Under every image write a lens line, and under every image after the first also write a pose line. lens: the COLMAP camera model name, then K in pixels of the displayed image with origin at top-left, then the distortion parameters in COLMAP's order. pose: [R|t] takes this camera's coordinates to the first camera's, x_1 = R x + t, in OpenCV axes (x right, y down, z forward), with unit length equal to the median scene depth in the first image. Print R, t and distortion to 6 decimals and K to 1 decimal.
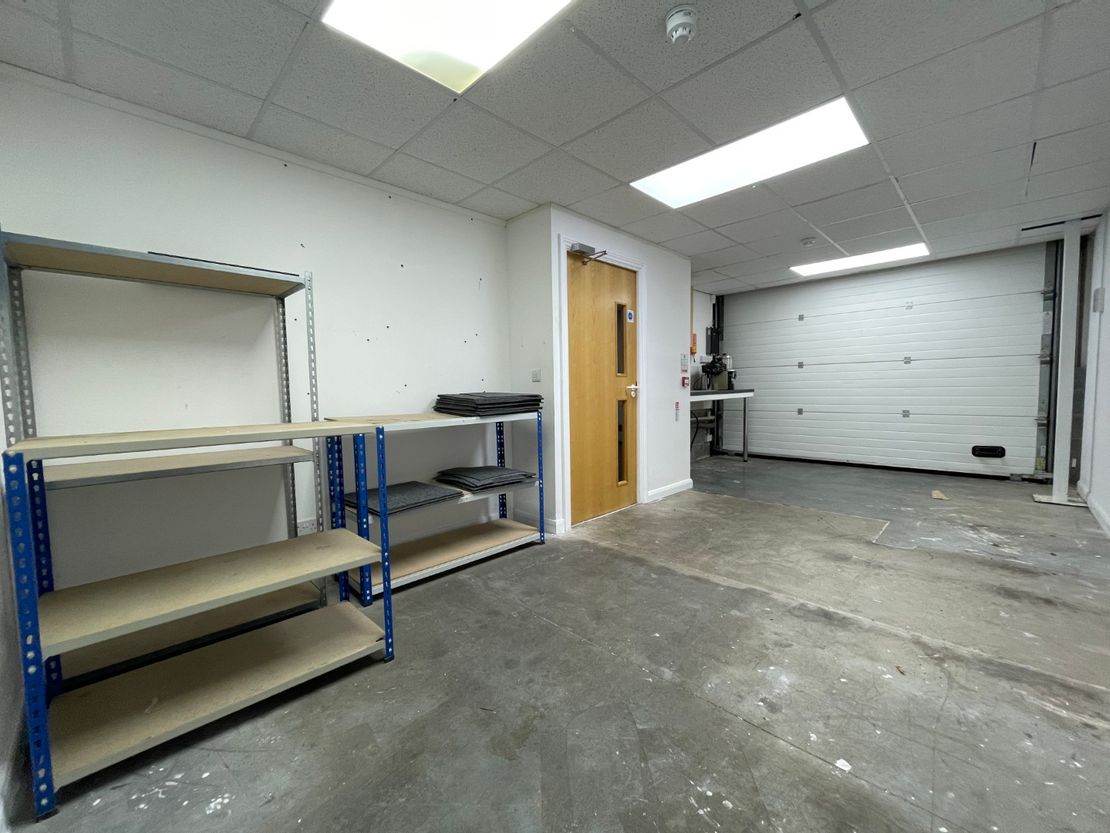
lens RADIAL K [[447.5, 0, 556.0], [0, 447.5, 414.2], [0, 0, 1]] dist [0.000228, -0.000297]
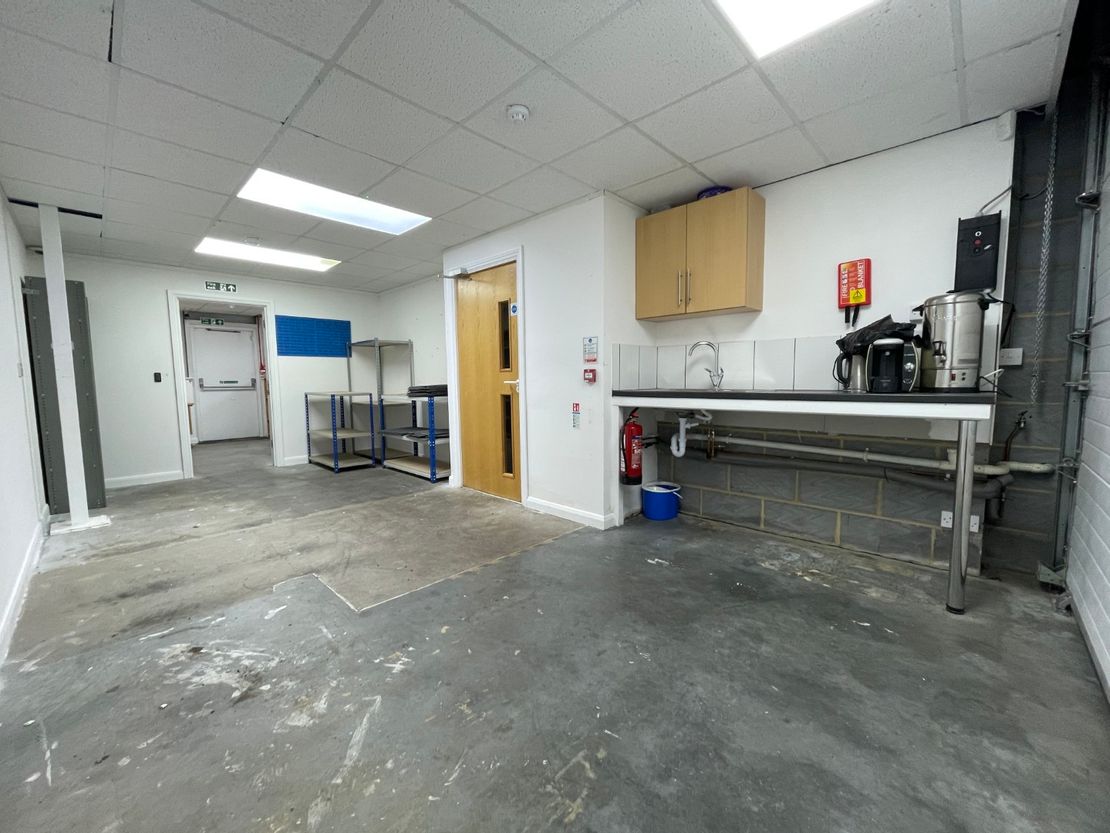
lens RADIAL K [[447.5, 0, 556.6], [0, 447.5, 418.5], [0, 0, 1]] dist [0.000228, -0.000297]
pose [[0.009562, 0.105942, -0.994326, 1.540540], [-0.049611, 0.993197, 0.105345, -0.119567], [0.998723, 0.048323, 0.014752, 1.445375]]
